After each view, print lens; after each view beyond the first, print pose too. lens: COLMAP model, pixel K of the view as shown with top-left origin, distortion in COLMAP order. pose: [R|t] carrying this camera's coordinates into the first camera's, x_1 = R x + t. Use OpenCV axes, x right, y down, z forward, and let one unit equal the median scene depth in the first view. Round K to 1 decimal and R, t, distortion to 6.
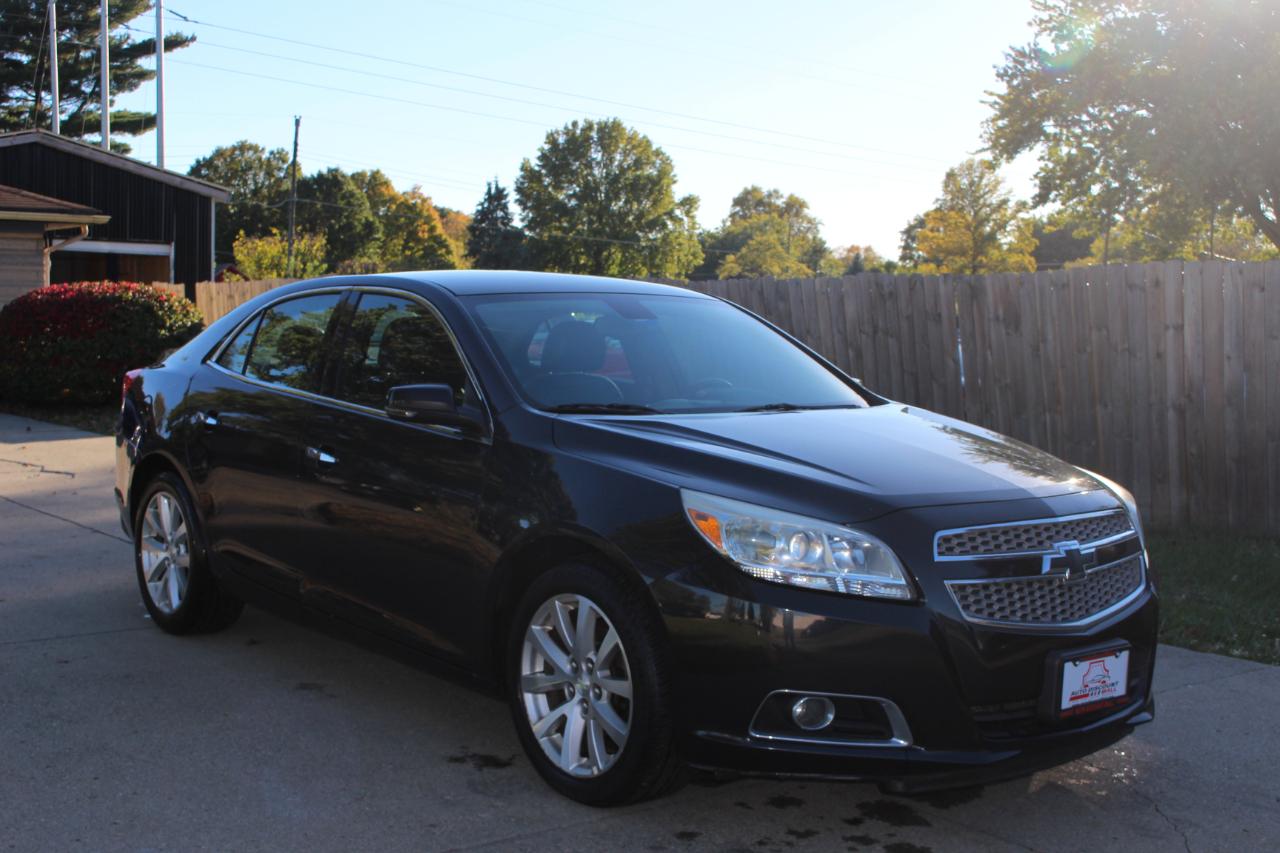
lens RADIAL K [[1634.7, 0, 643.1], [0, 1634.7, 428.4], [0, 0, 1]] dist [-0.051804, 0.000000]
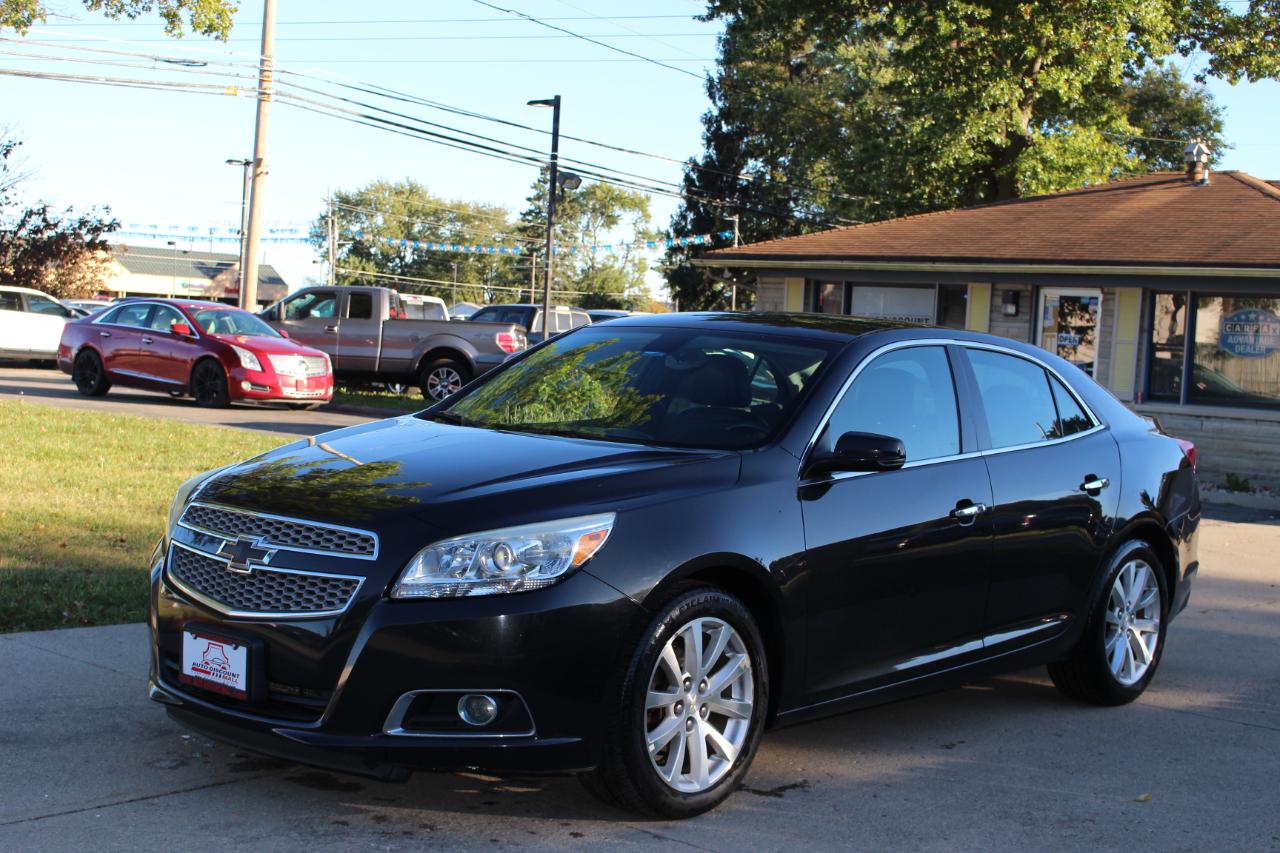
lens RADIAL K [[1949.4, 0, 627.8], [0, 1949.4, 425.3], [0, 0, 1]] dist [-0.023032, 0.000000]
pose [[0.153855, 0.044574, -0.987088, 0.397521], [-0.127022, 0.991585, 0.024979, -0.016471], [0.979895, 0.121539, 0.158222, 0.264072]]
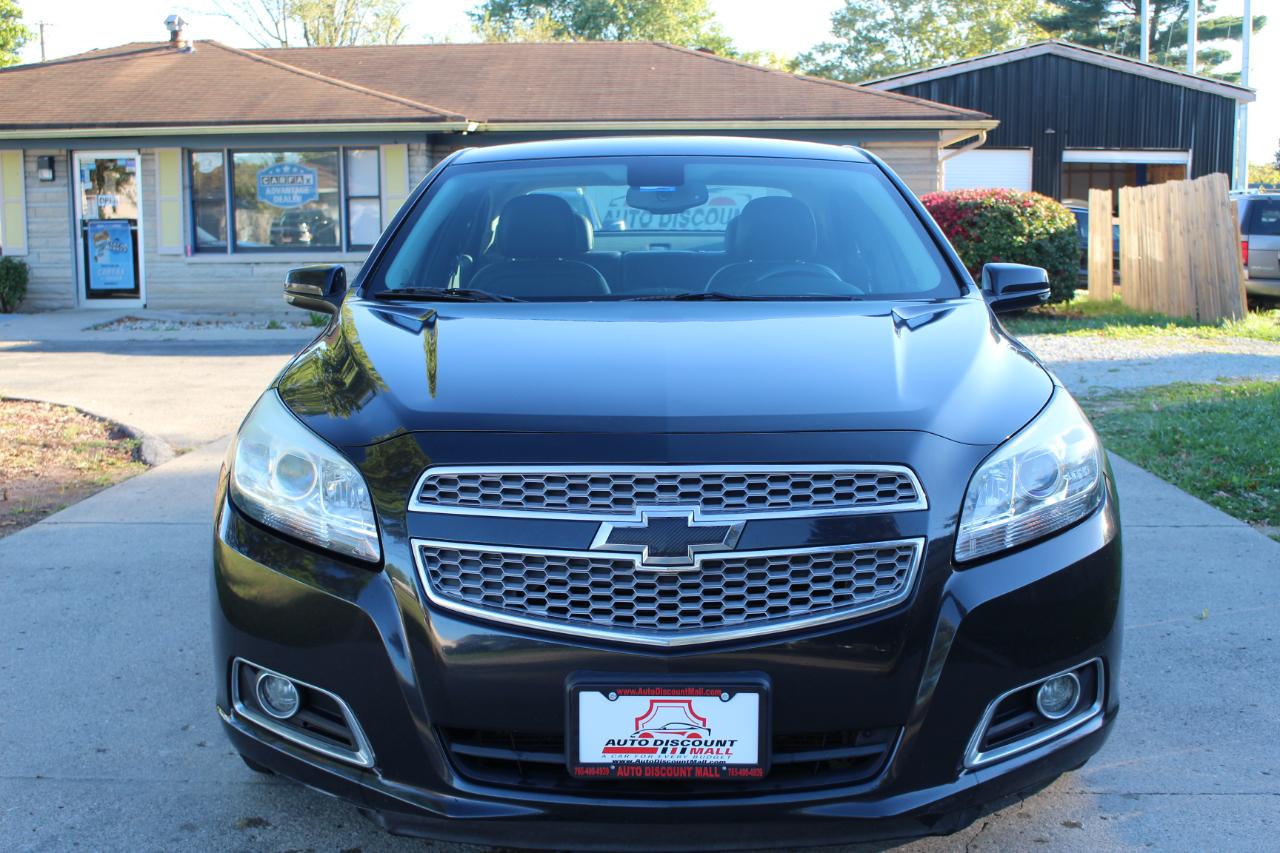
lens RADIAL K [[1634.7, 0, 643.7], [0, 1634.7, 416.1], [0, 0, 1]] dist [-0.051804, 0.000000]
pose [[0.752097, 0.059383, -0.656372, 0.170432], [-0.032225, 0.998055, 0.053371, 0.000472], [0.658264, -0.018989, 0.752548, 0.132783]]
